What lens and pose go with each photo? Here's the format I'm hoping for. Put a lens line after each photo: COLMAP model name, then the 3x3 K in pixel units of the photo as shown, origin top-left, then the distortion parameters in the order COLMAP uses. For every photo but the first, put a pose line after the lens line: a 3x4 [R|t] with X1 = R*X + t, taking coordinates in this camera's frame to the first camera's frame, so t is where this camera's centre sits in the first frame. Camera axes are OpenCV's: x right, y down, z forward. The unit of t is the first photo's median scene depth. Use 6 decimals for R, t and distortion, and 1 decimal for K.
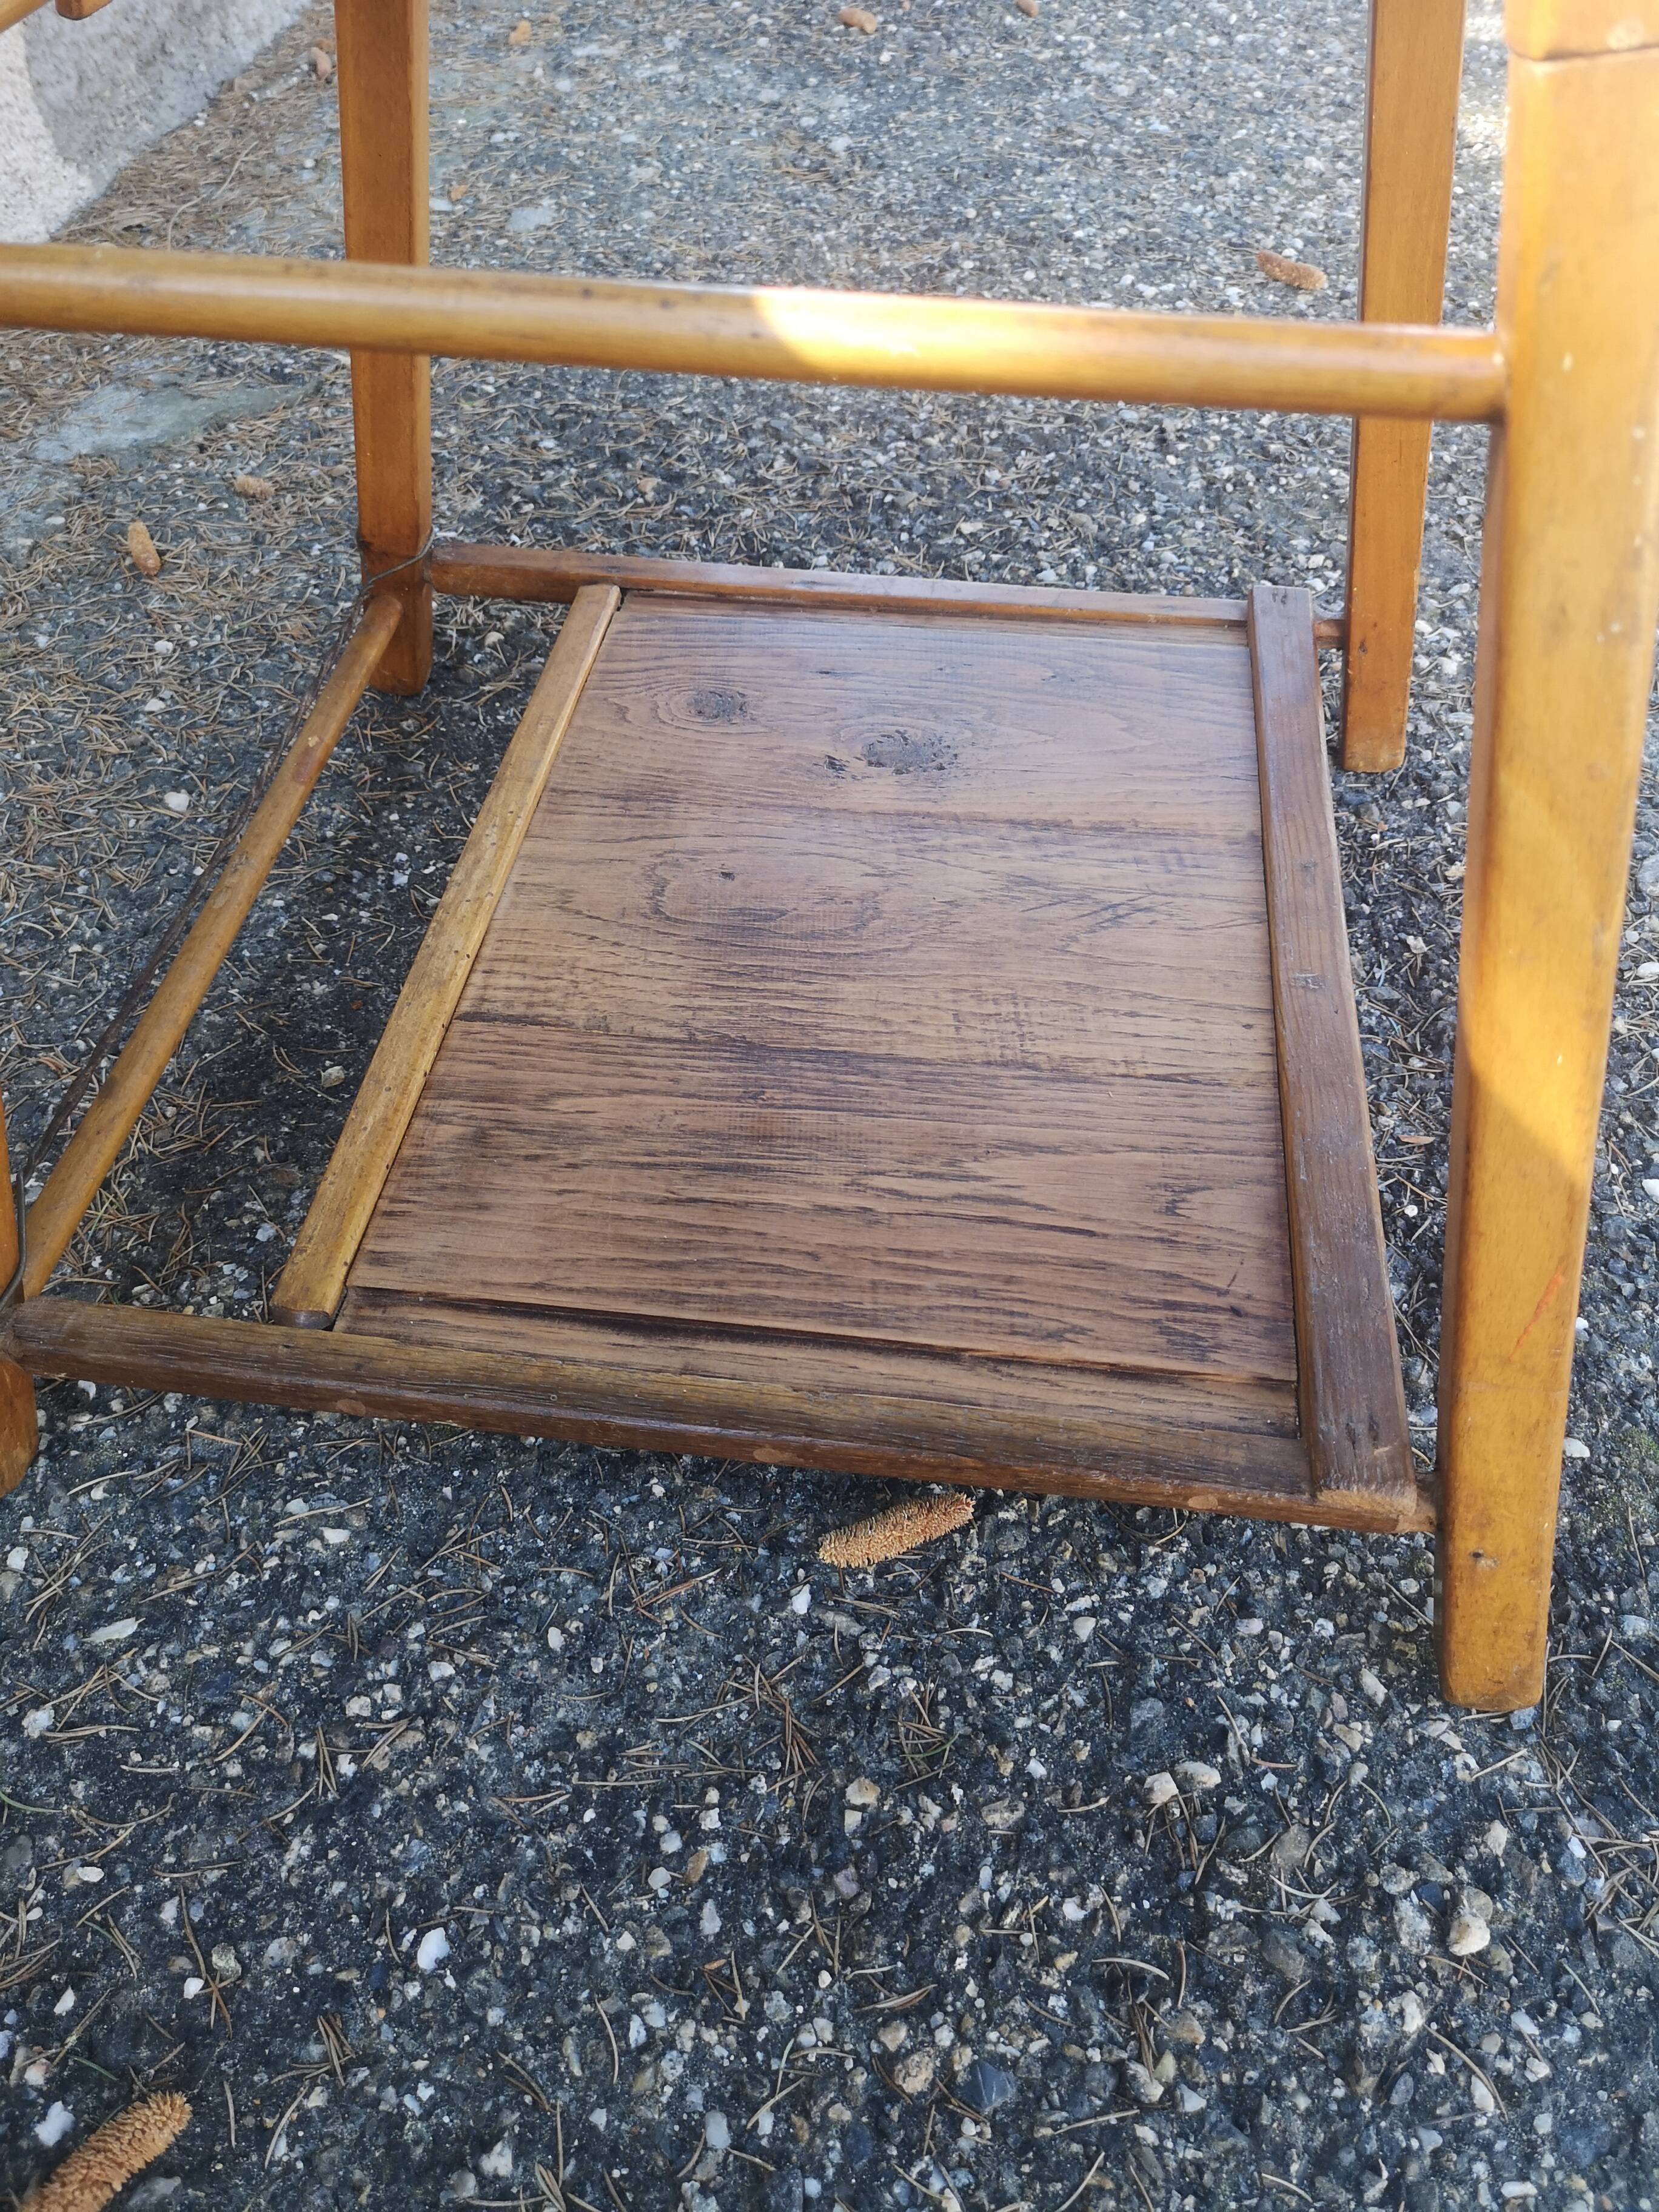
lens RADIAL K [[1719.1, 0, 837.1], [0, 1719.1, 1089.9], [0, 0, 1]] dist [0.049867, -0.051997]
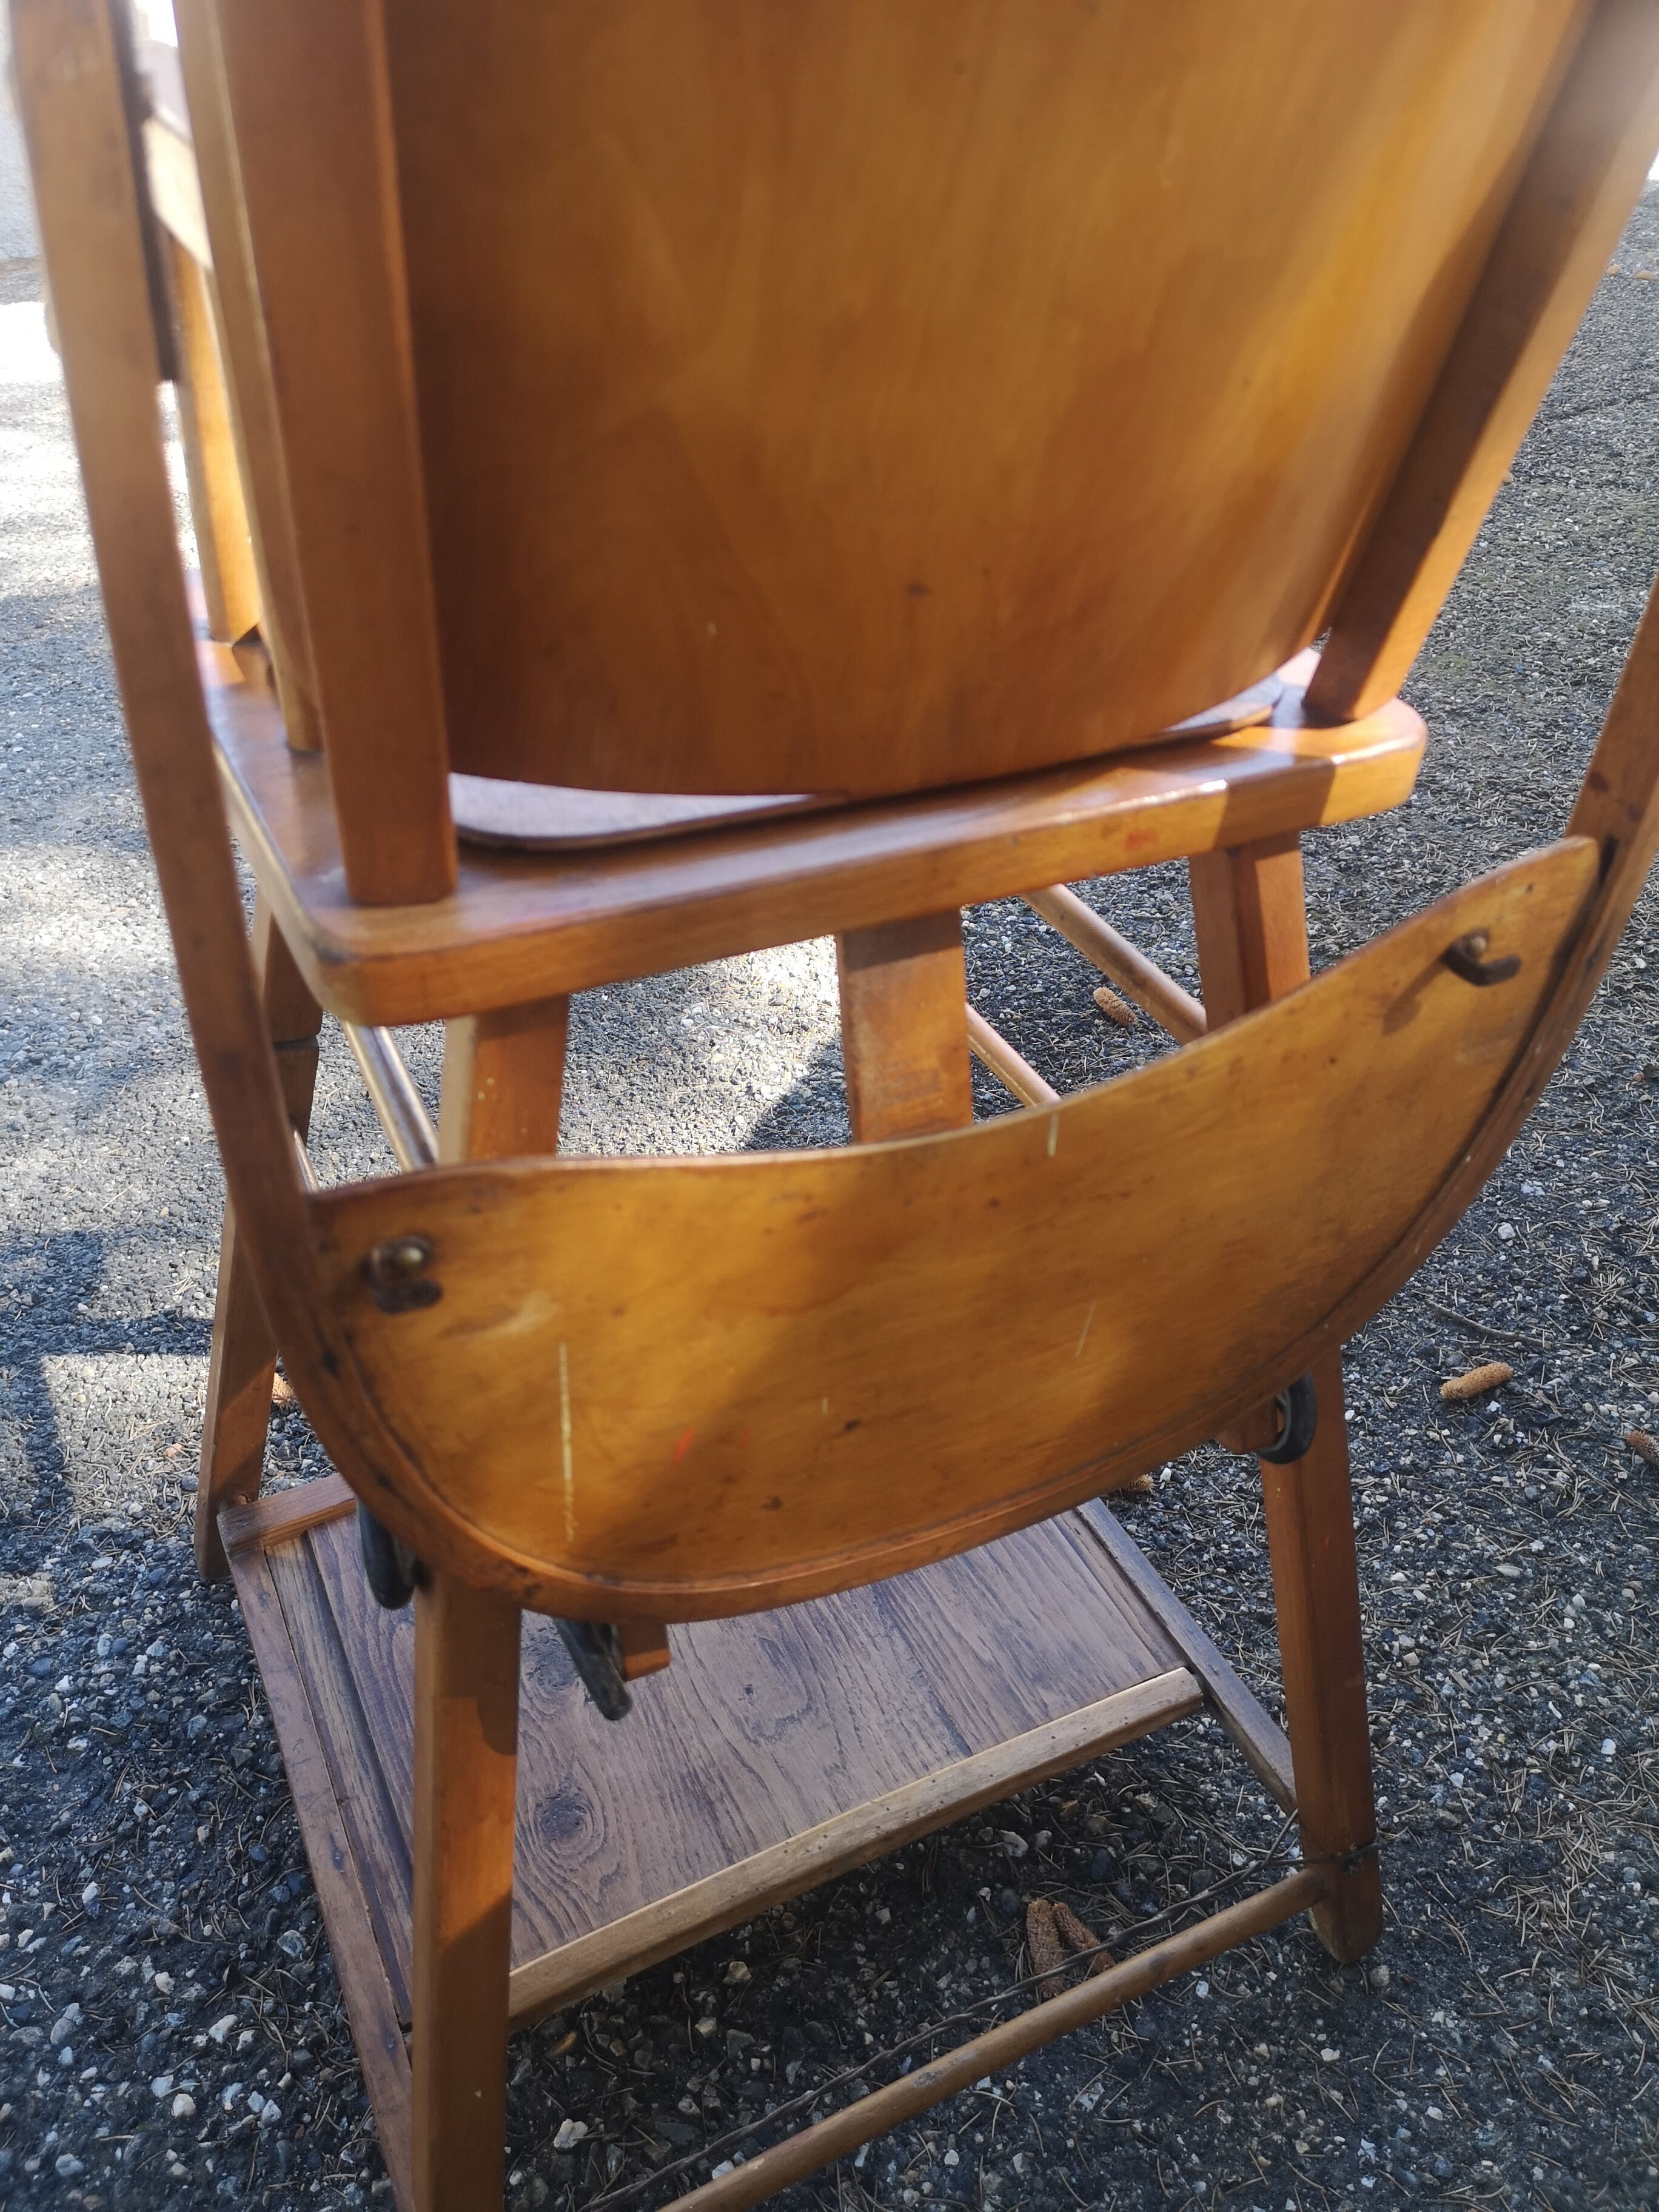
lens RADIAL K [[1697.4, 0, 837.2], [0, 1697.4, 1101.3], [0, 0, 1]] dist [0.060042, -0.059920]
pose [[-0.917076, -0.259941, 0.302328, -0.171889], [0.274534, 0.138204, 0.951594, -1.942260], [-0.289141, 0.955683, -0.055380, 0.853429]]
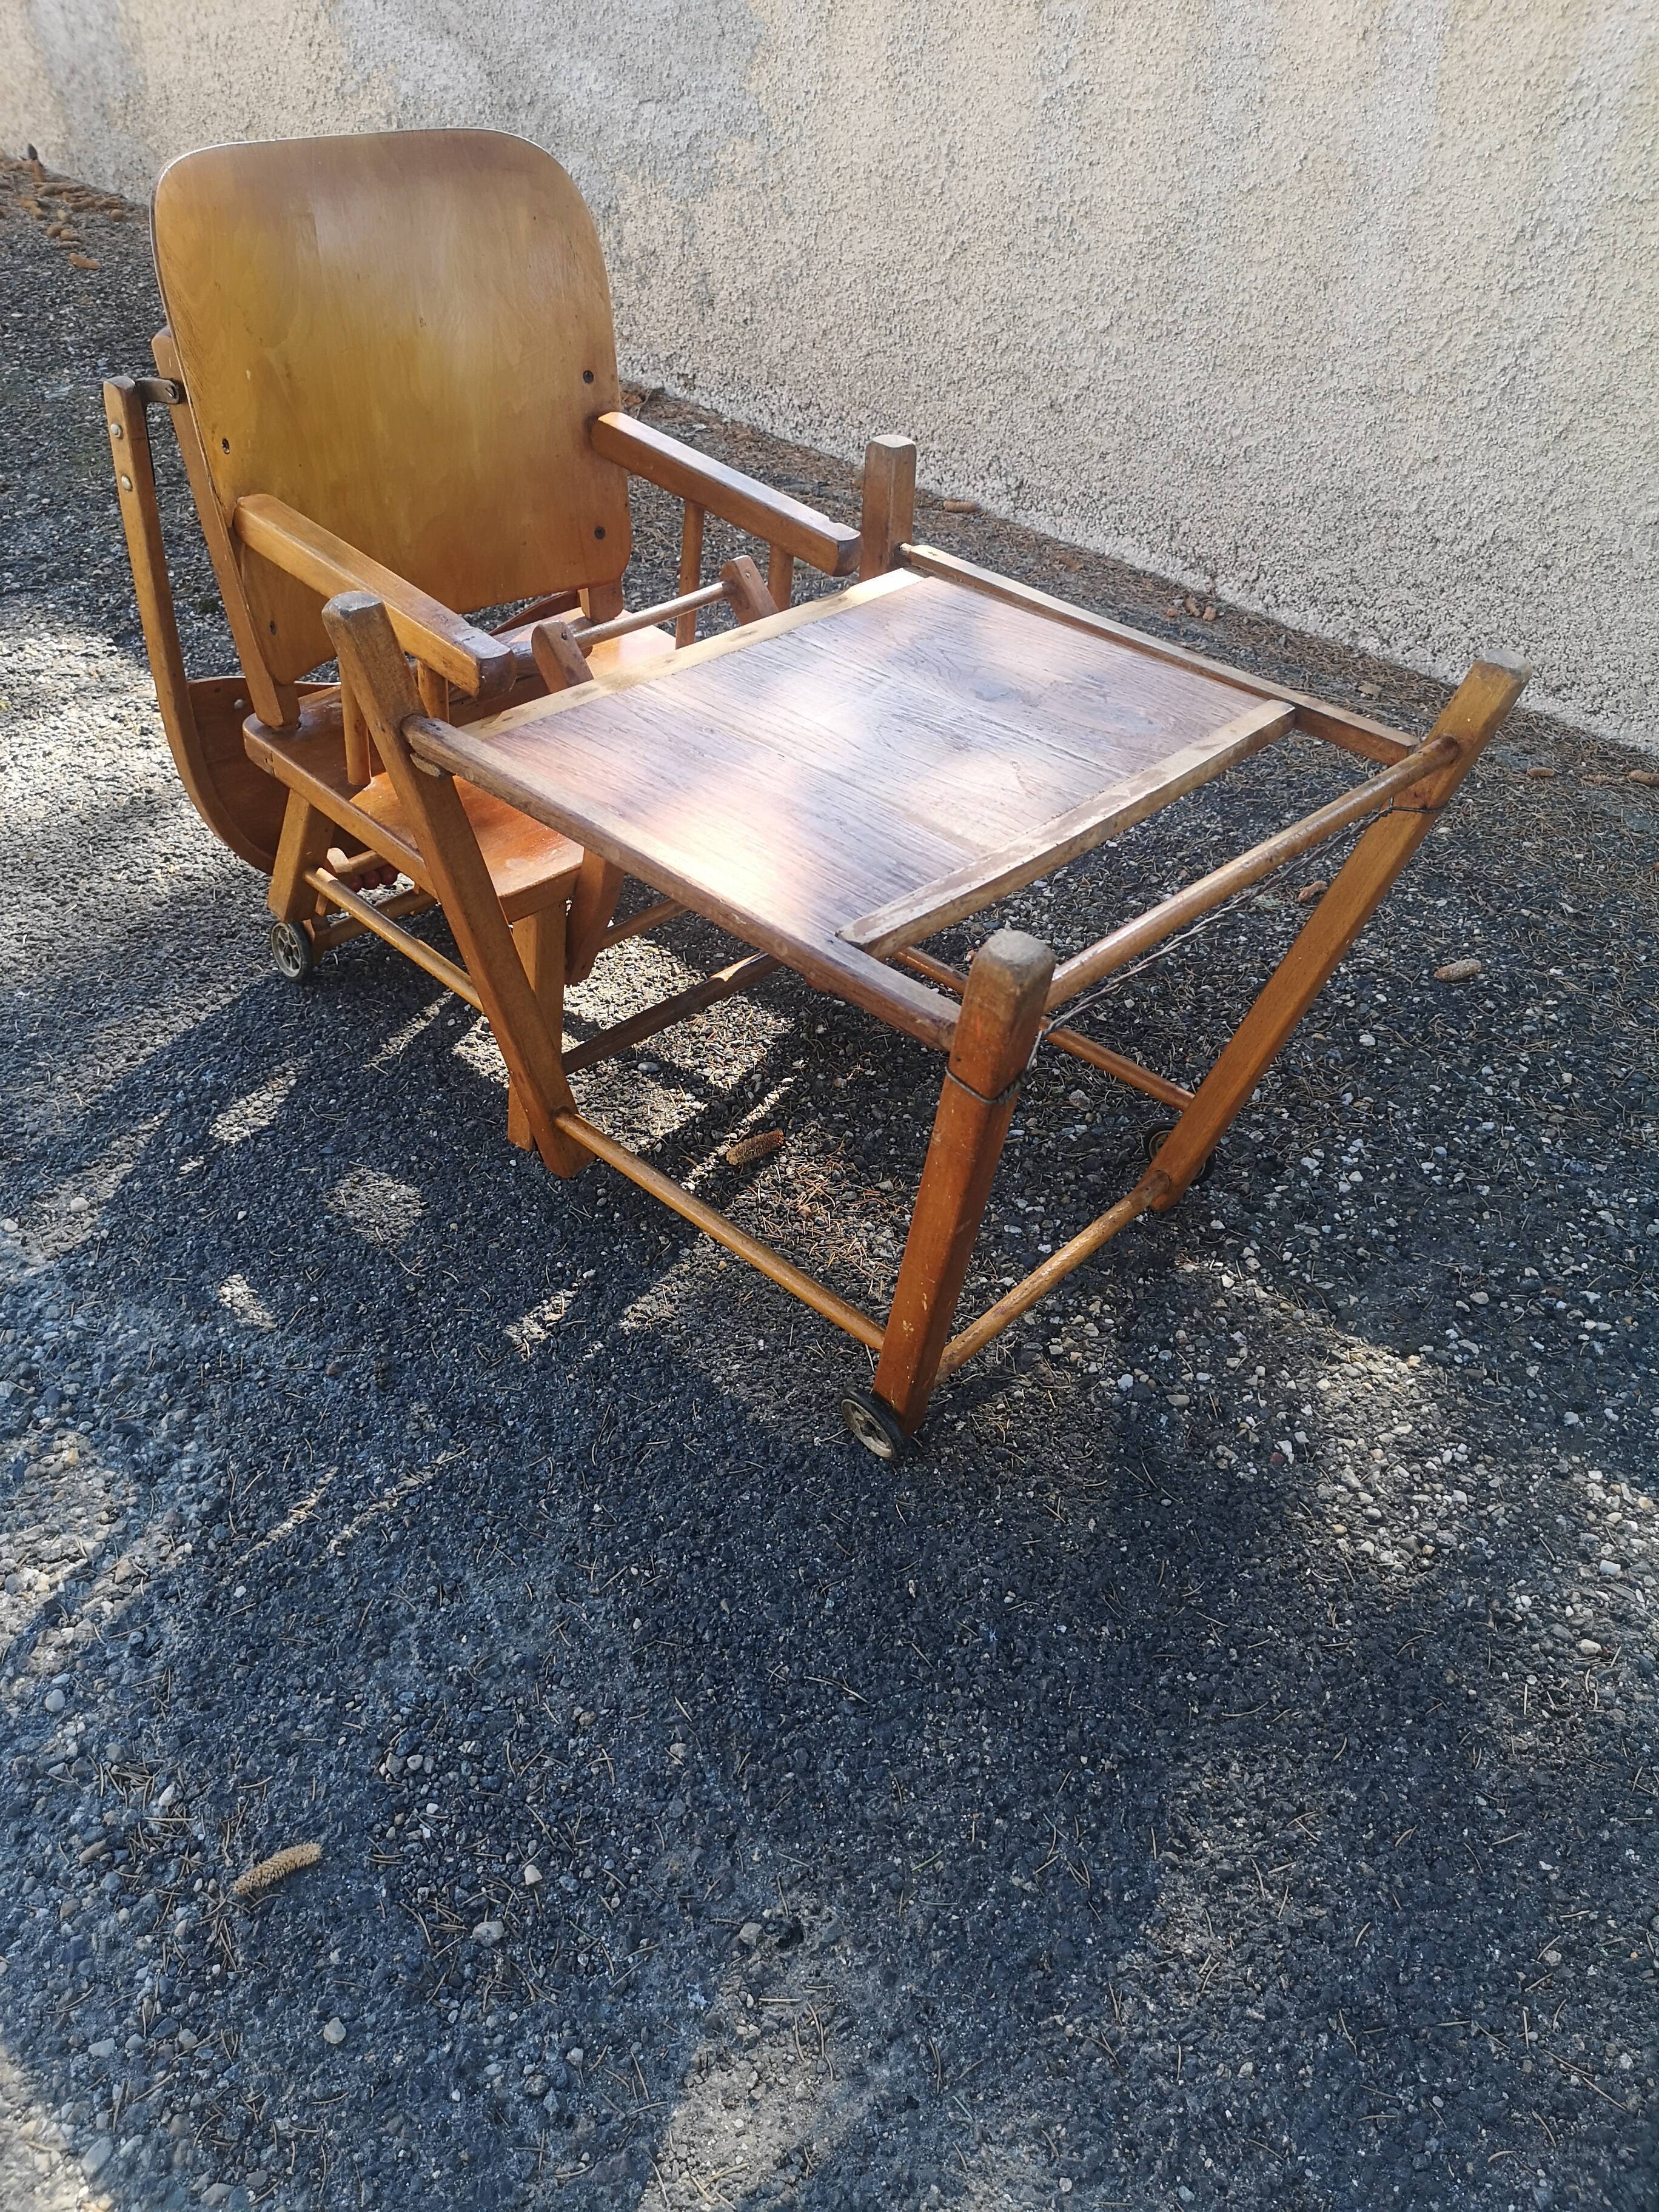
lens RADIAL K [[1703.7, 0, 838.5], [0, 1703.7, 1094.6], [0, 0, 1]] dist [0.069486, -0.086682]
pose [[-0.568971, 0.464278, -0.678762, 2.773215], [-0.648813, 0.253711, 0.717407, -1.876841], [0.505286, 0.848573, 0.156875, 0.898943]]
